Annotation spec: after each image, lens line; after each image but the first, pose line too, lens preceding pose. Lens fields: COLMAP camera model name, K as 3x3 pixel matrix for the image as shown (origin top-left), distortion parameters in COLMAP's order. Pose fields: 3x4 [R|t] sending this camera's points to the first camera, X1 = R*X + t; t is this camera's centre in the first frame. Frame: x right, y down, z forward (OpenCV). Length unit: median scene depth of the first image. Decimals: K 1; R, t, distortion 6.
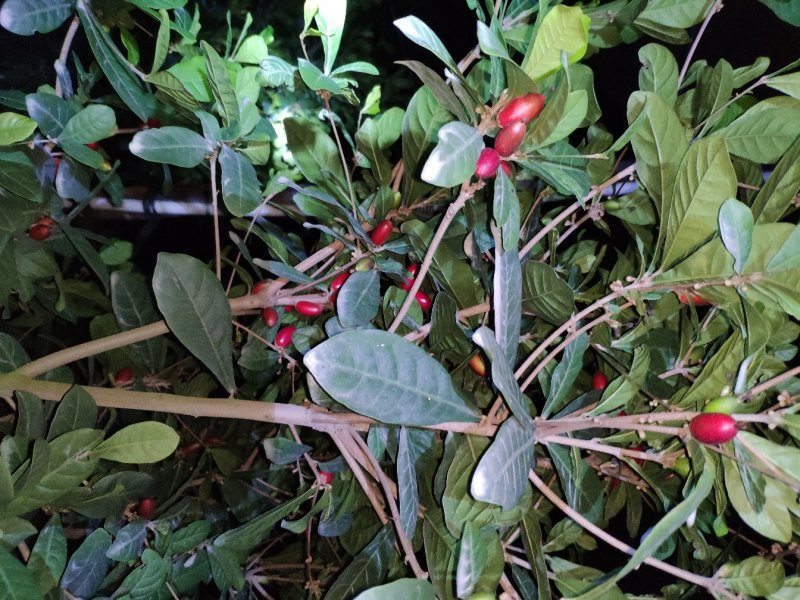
lens RADIAL K [[531.0, 0, 400.0], [0, 531.0, 300.0], [0, 0, 1]] dist [-0.000718, -0.000878]
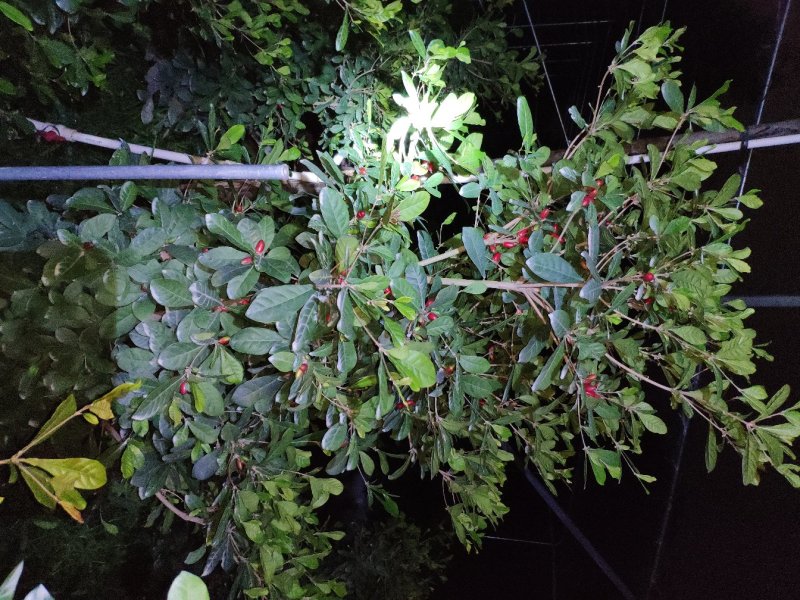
lens RADIAL K [[531.0, 0, 400.0], [0, 531.0, 300.0], [0, 0, 1]] dist [-0.000718, -0.000878]
pose [[0.979763, -0.008140, -0.199995, -0.247288], [0.037002, 0.989317, 0.141003, -0.123986], [0.196711, -0.145550, 0.969598, -1.977646]]
